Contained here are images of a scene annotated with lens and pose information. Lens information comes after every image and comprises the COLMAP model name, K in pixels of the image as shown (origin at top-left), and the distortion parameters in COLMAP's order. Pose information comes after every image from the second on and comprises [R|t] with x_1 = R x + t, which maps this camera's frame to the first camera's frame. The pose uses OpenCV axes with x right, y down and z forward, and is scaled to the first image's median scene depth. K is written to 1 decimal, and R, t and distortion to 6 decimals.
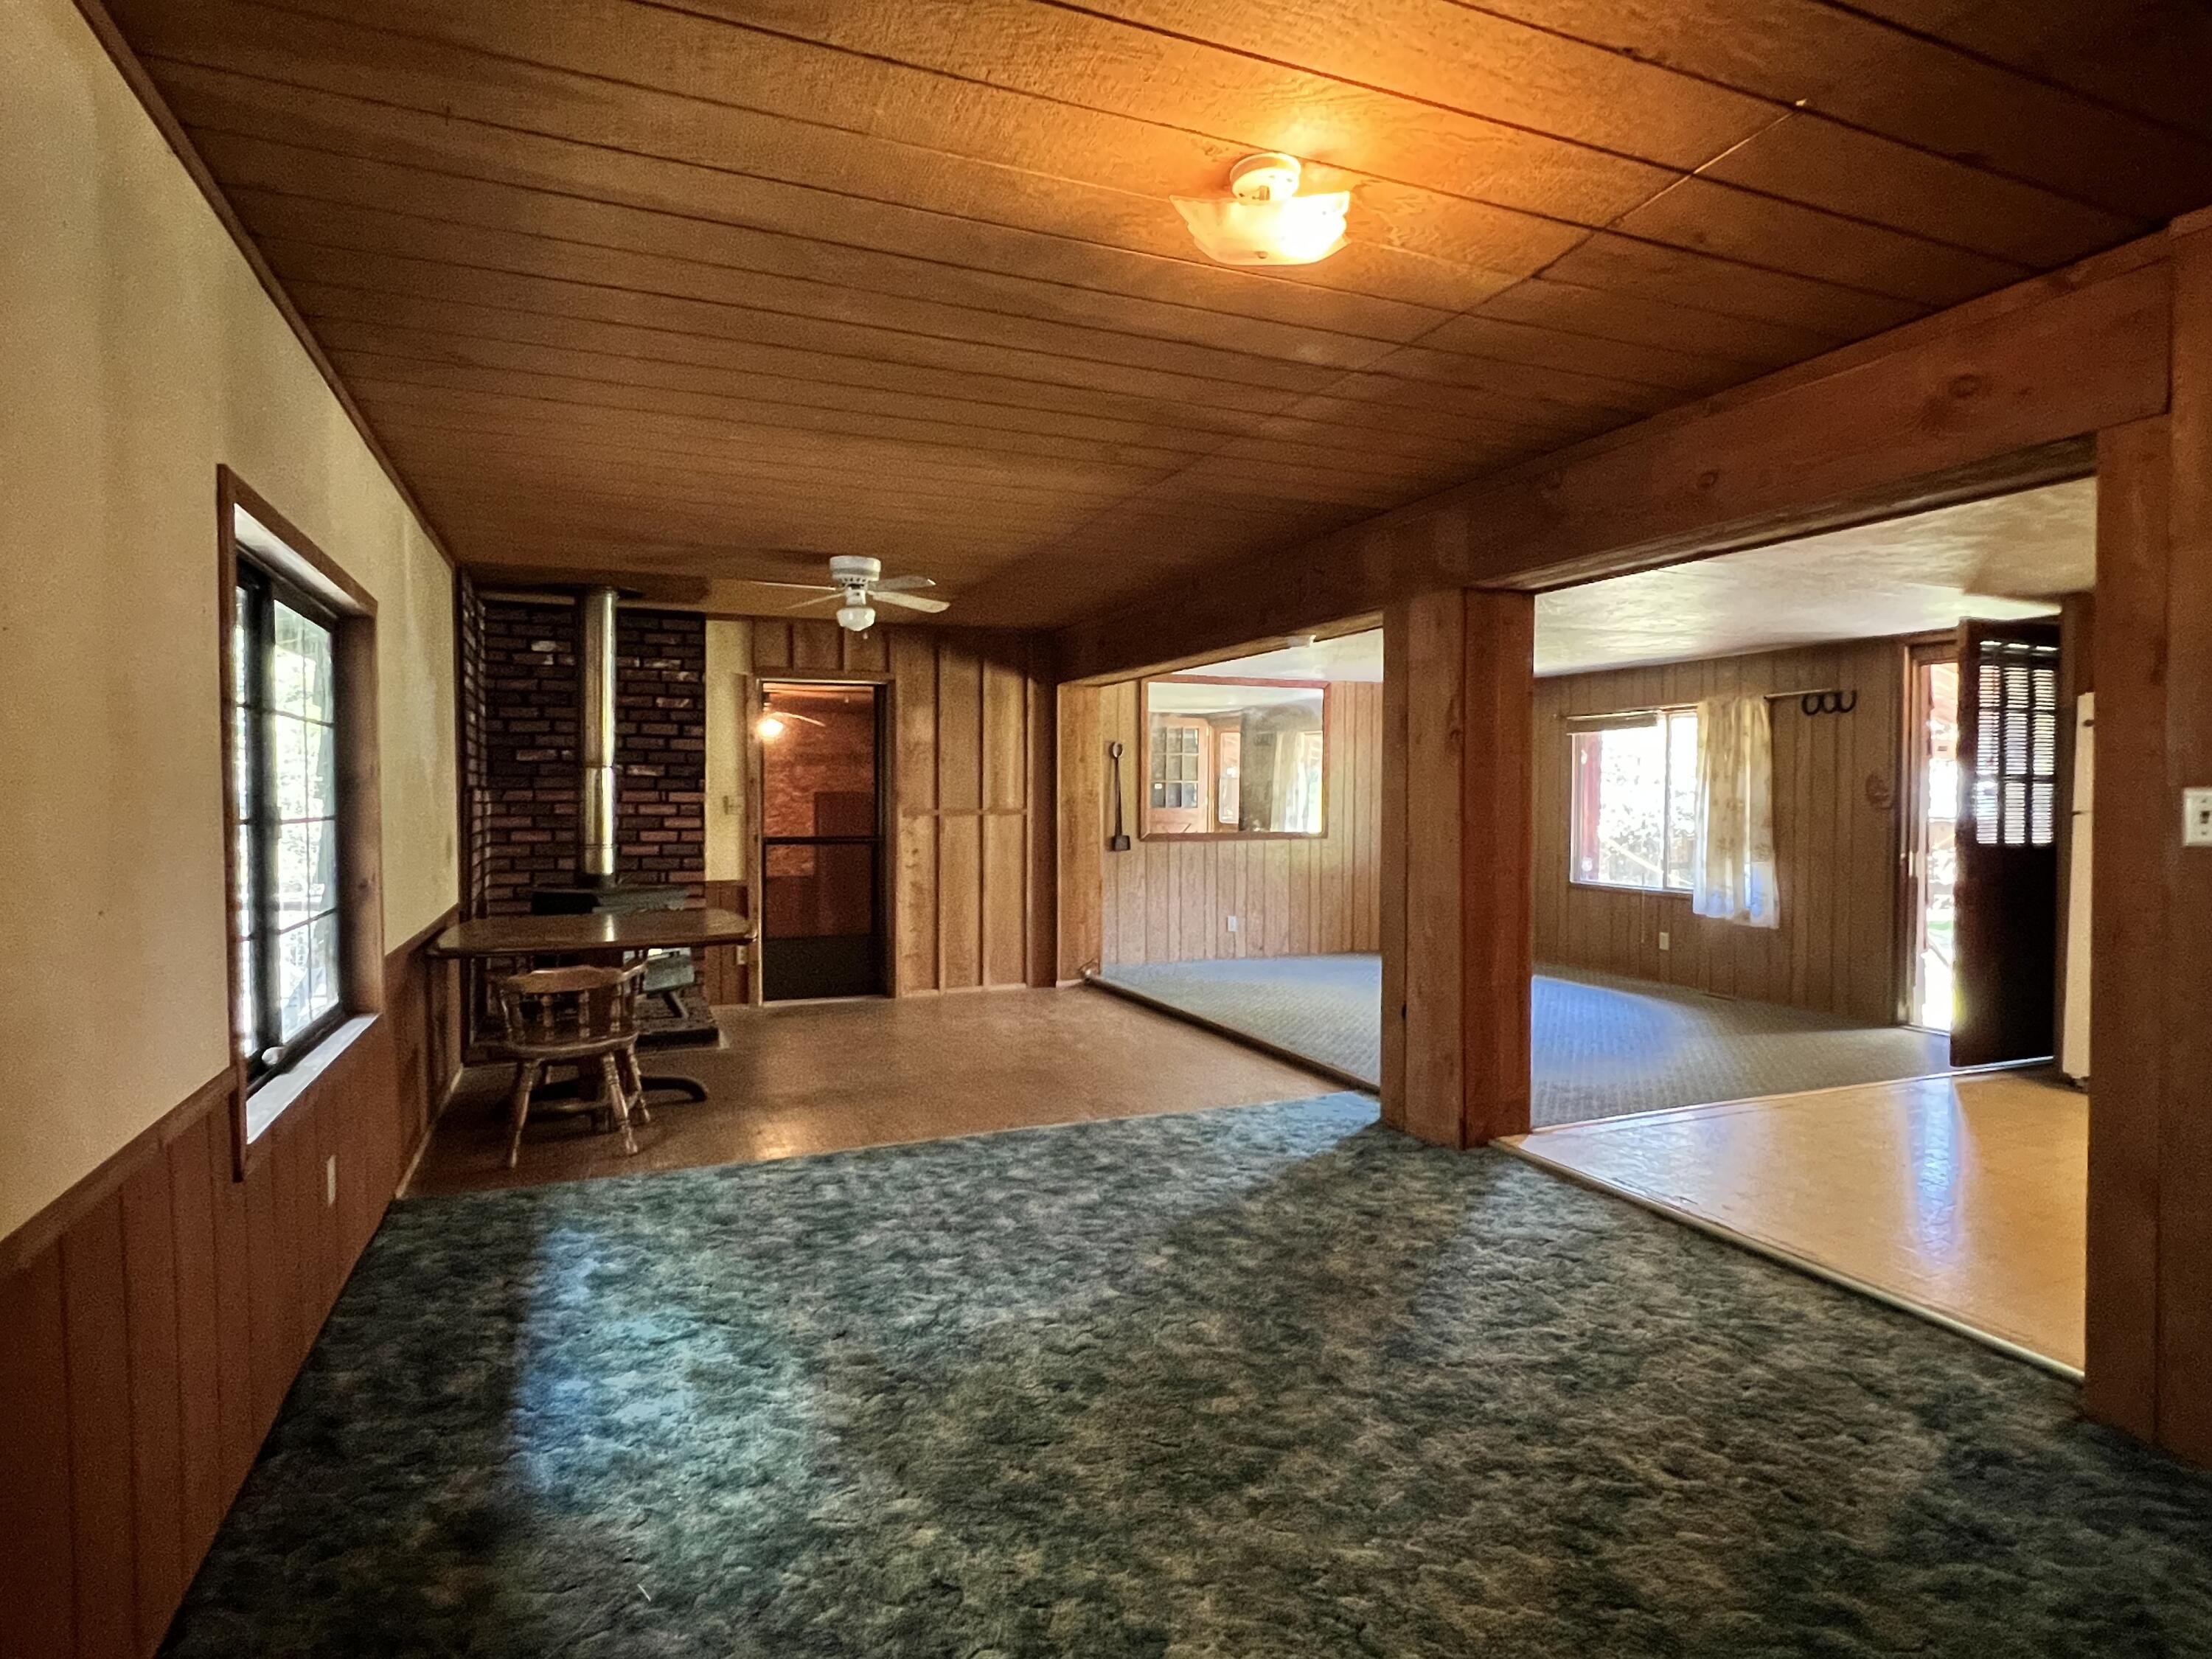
lens RADIAL K [[1199.0, 0, 1101.7], [0, 1199.0, 827.0], [0, 0, 1]] dist [-0.001378, -0.000136]
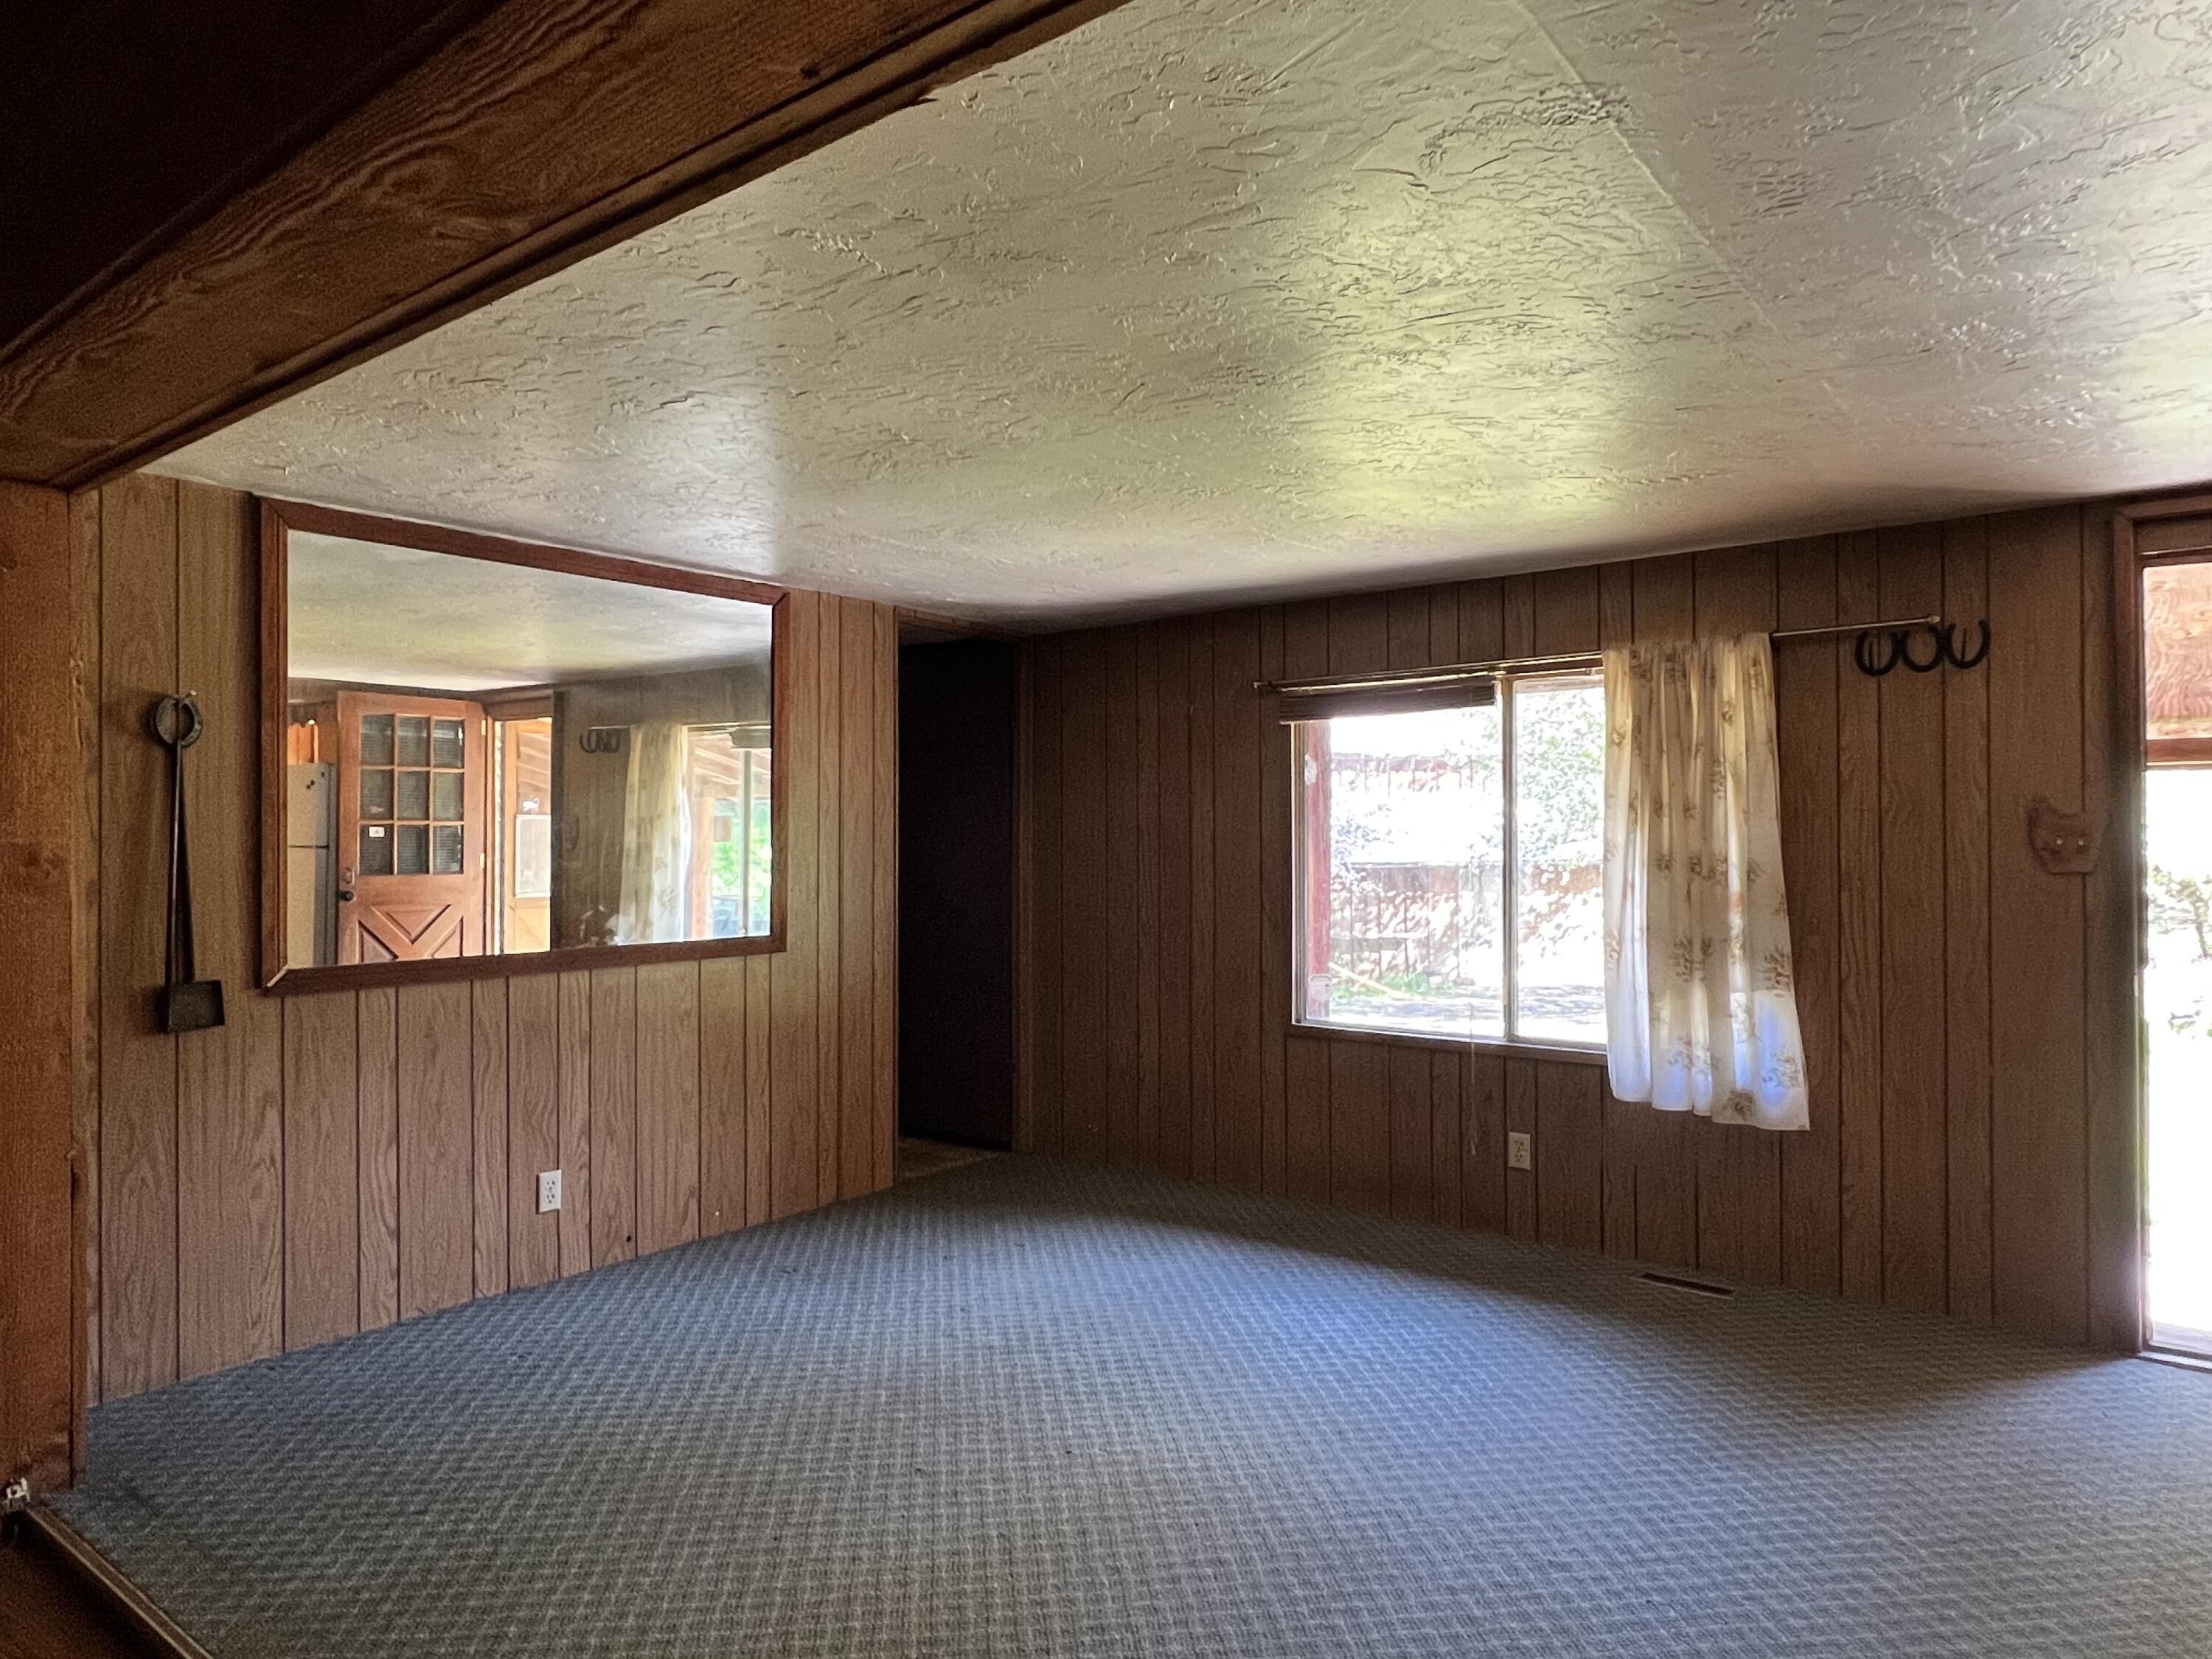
lens RADIAL K [[1380.0, 0, 1109.9], [0, 1380.0, 828.0], [0, 0, 1]] dist [-0.001337, -0.001407]
pose [[0.871445, -0.001797, 0.490490, 0.054761], [0.019951, 0.999296, -0.031786, -0.019492], [-0.490087, 0.037486, 0.870867, 0.594098]]
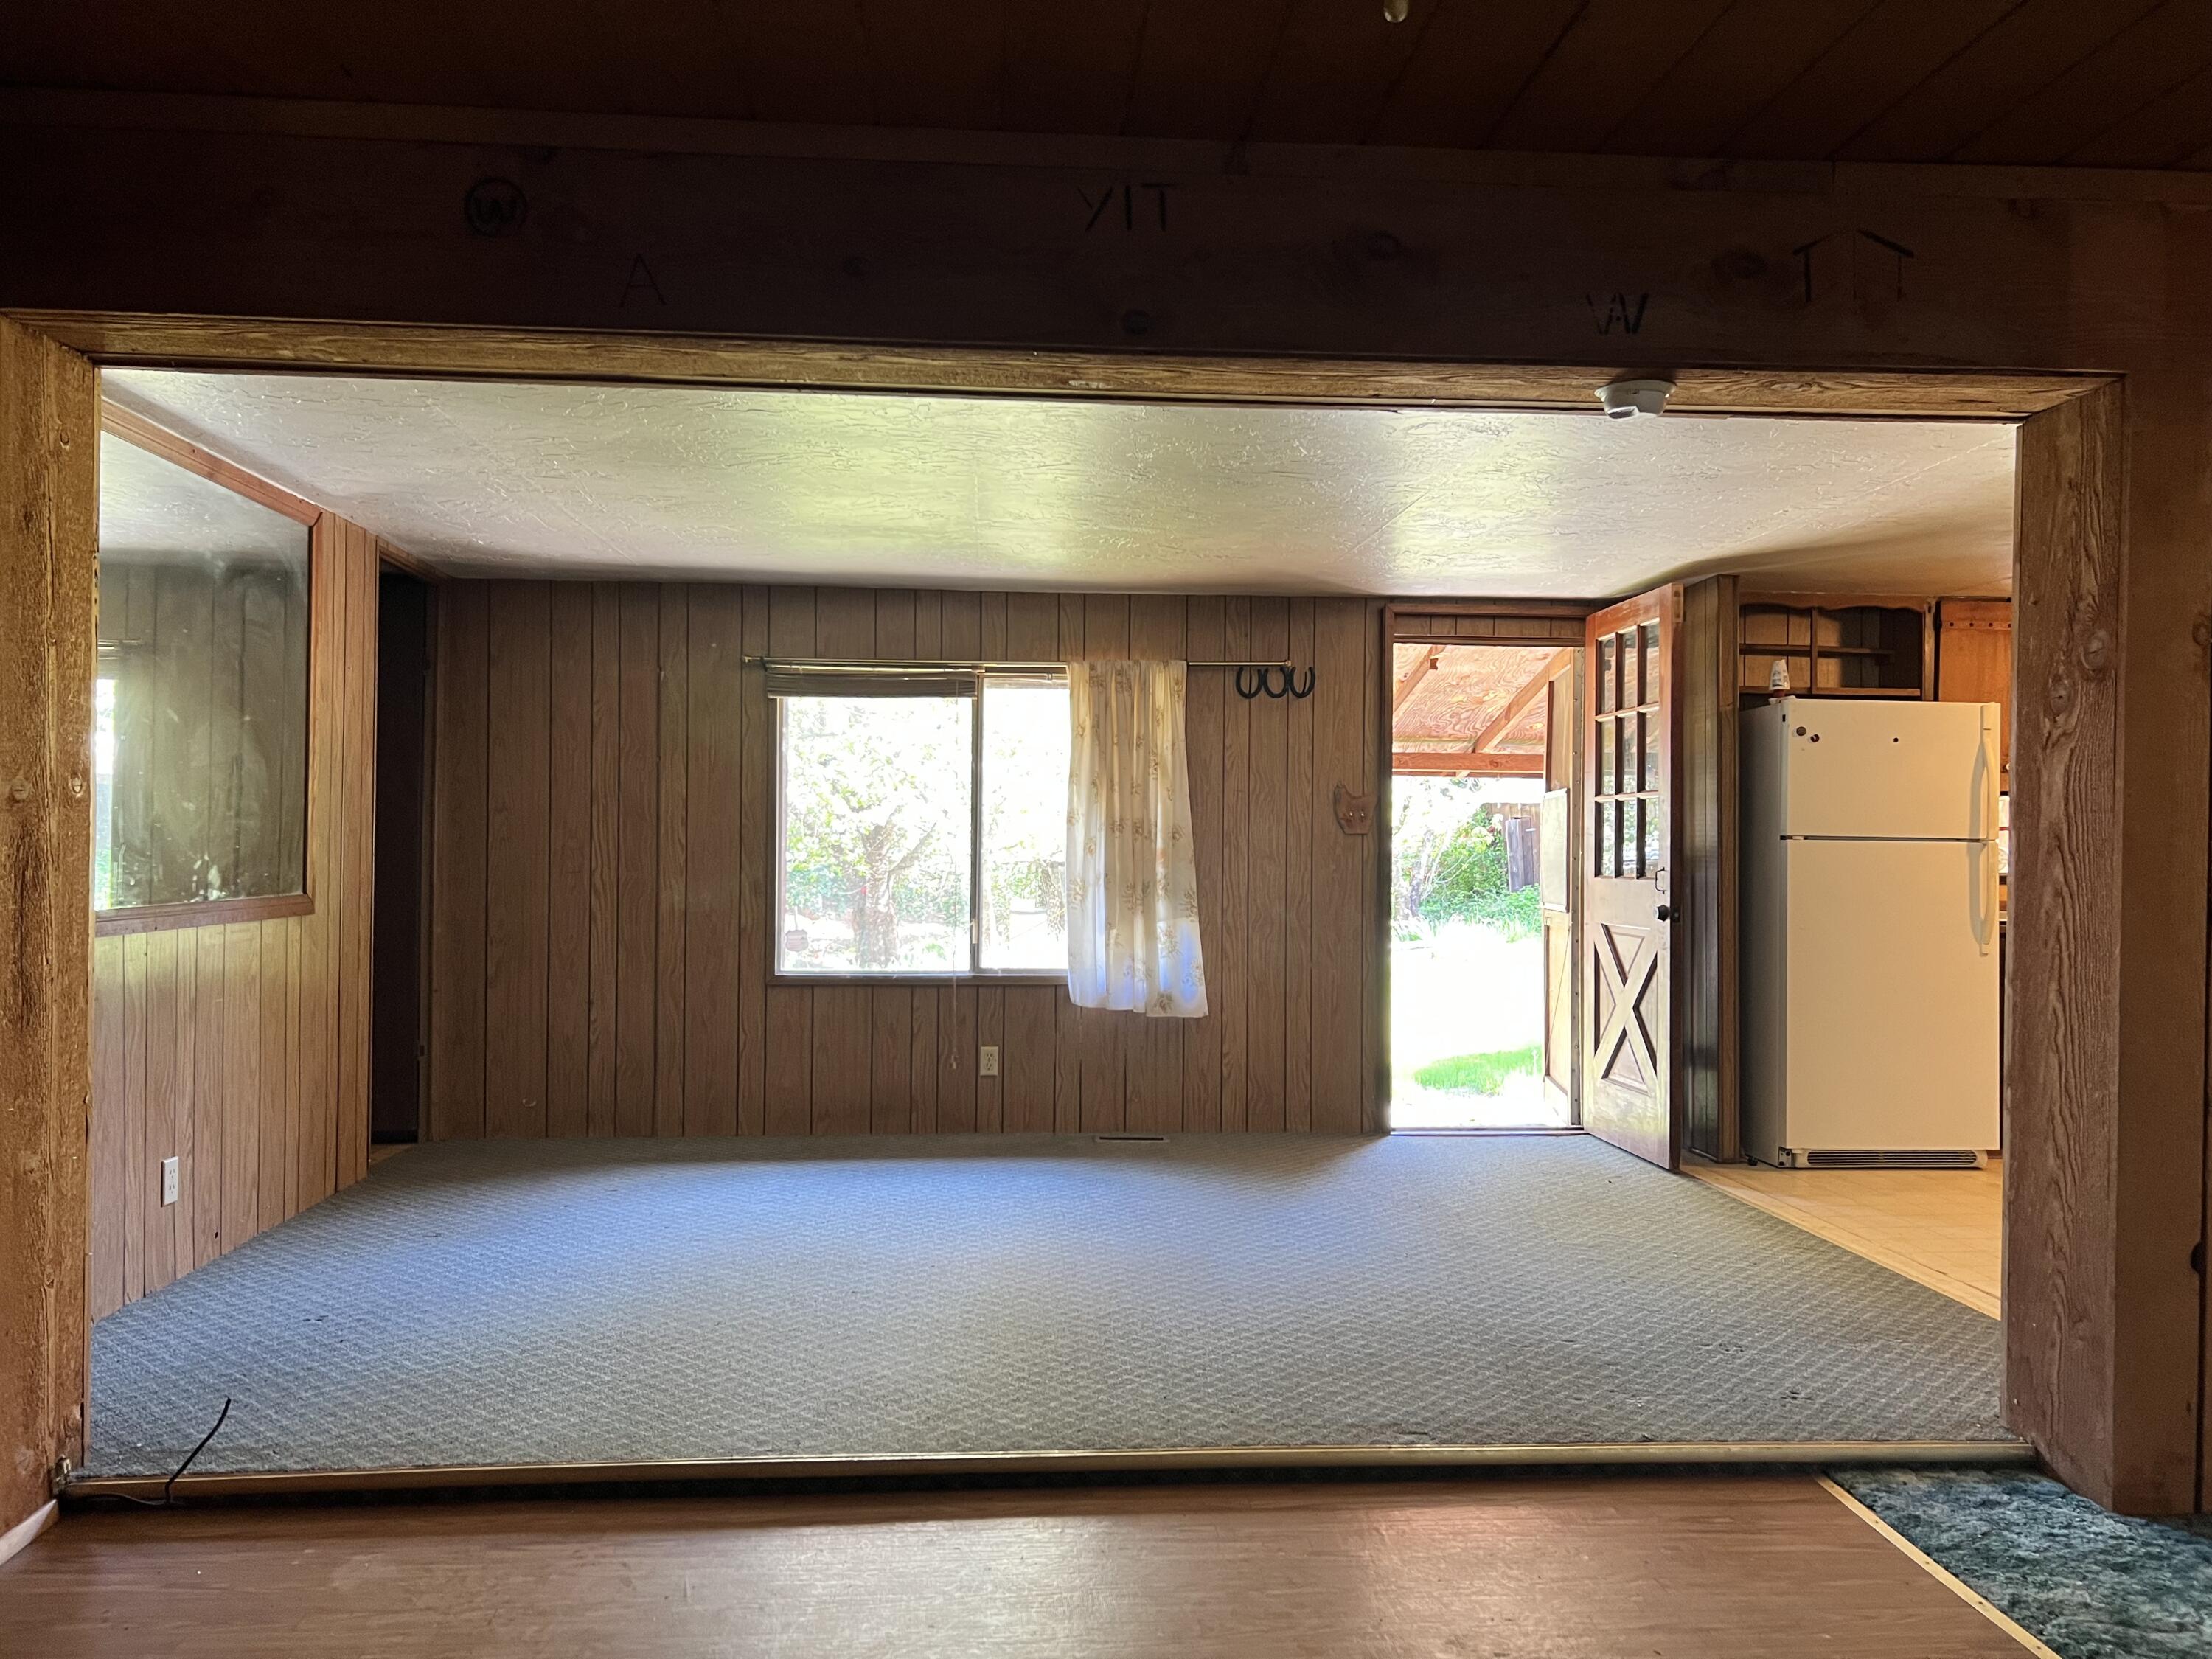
lens RADIAL K [[1661.8, 0, 1105.9], [0, 1661.8, 849.5], [0, 0, 1]] dist [0.038341, -0.000462]
pose [[0.314581, -0.002555, 0.949227, -0.292020], [0.019591, 0.999801, -0.003802, -0.004544], [-0.949029, 0.019792, 0.314568, 0.685049]]
